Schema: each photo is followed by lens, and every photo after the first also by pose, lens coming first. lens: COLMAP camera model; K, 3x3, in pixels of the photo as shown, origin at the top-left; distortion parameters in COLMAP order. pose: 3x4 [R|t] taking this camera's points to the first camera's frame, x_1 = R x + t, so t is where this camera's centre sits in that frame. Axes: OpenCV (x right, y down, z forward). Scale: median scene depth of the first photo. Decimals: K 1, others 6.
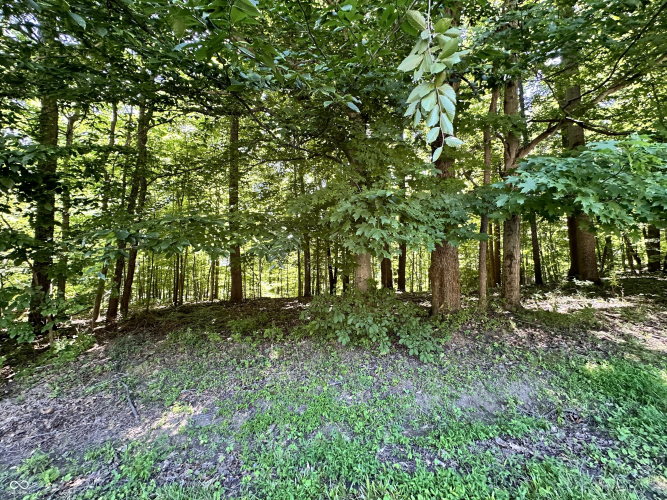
lens RADIAL K [[266.5, 0, 333.2], [0, 266.5, 249.5], [0, 0, 1]] dist [-0.001232, 0.001026]
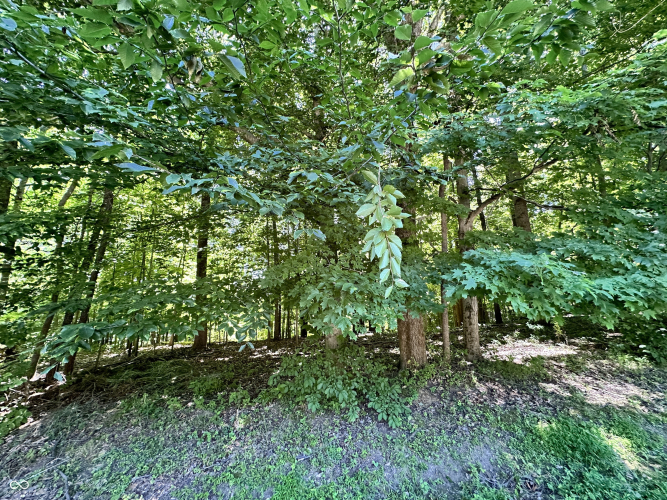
lens RADIAL K [[266.5, 0, 333.2], [0, 266.5, 250.5], [0, 0, 1]] dist [-0.001232, 0.001026]
pose [[0.994481, 0.008775, 0.104545, 0.004912], [0.003895, 0.992721, -0.120376, -0.110566], [-0.104841, 0.120119, 0.987208, -0.048293]]
